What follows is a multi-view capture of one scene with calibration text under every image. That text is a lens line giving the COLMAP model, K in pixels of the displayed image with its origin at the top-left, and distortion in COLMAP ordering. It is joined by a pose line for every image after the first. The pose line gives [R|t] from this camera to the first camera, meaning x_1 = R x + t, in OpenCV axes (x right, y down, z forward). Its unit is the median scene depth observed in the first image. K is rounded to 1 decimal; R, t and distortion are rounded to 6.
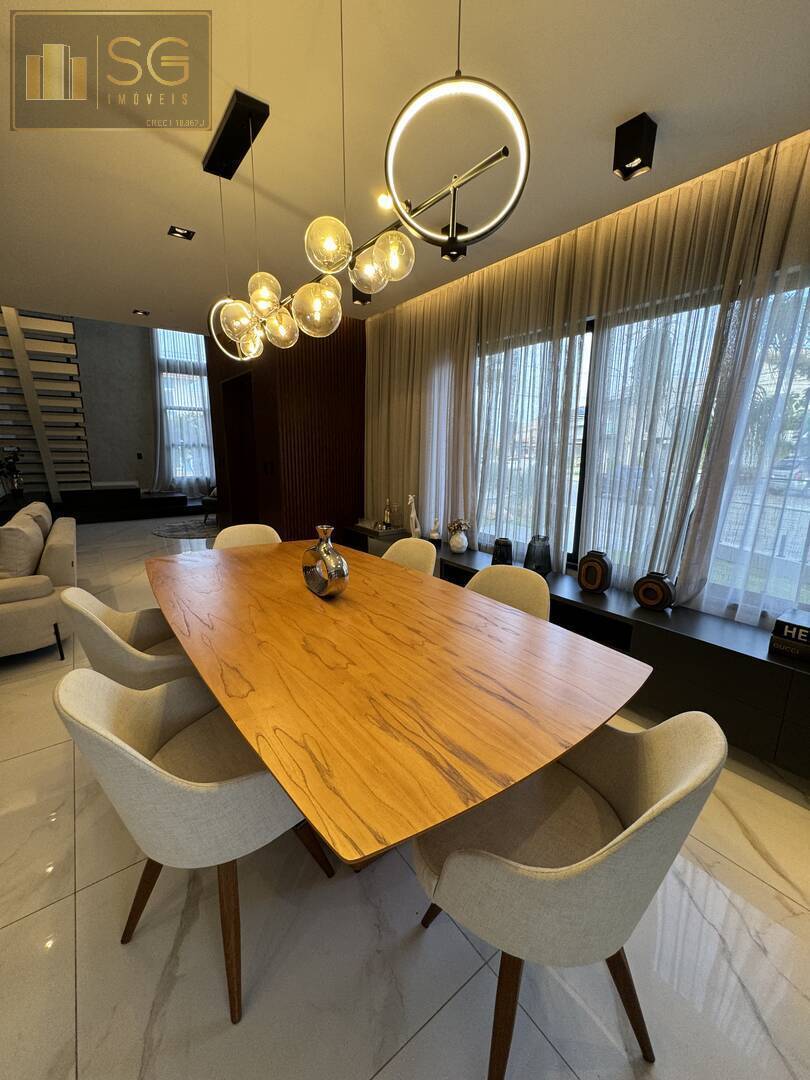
lens RADIAL K [[431.6, 0, 403.9], [0, 431.6, 543.4], [0, 0, 1]] dist [-0.003866, 0.000487]
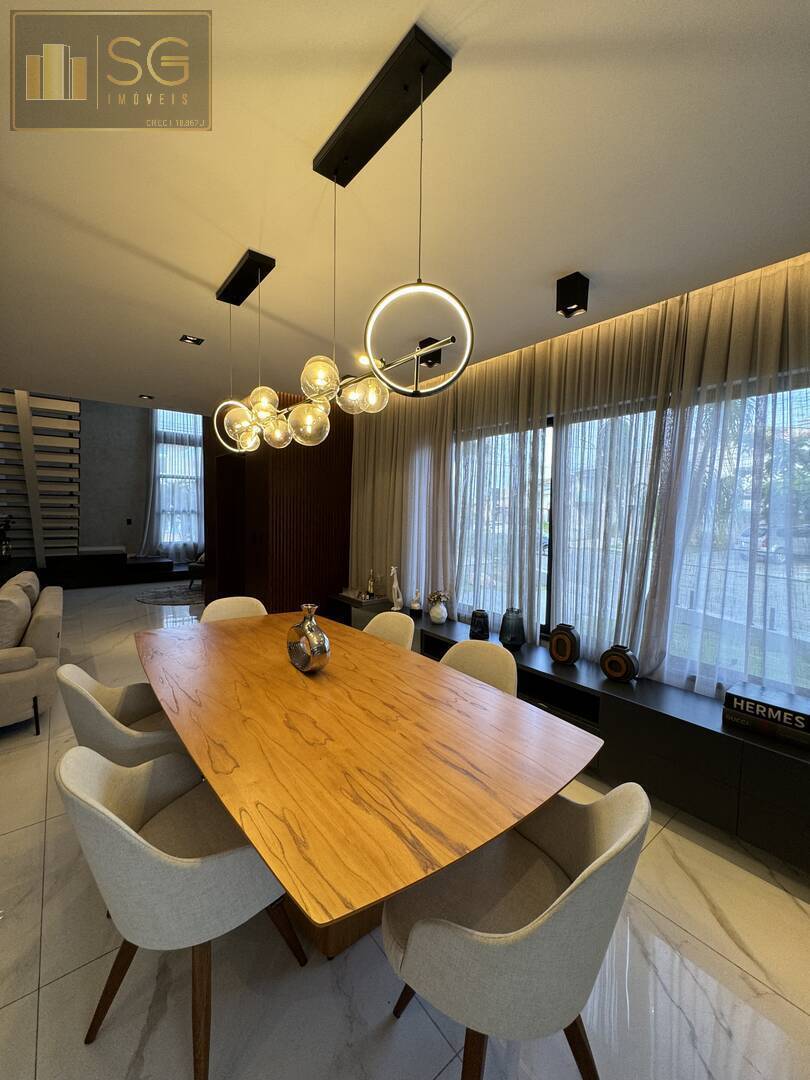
lens RADIAL K [[431.6, 0, 404.1], [0, 431.6, 542.4], [0, 0, 1]] dist [-0.003866, 0.000487]
pose [[0.999472, 0.006881, 0.031769, 0.019195], [-0.002151, 0.989195, -0.146593, -0.035764], [-0.032435, 0.146447, 0.988687, -0.102573]]
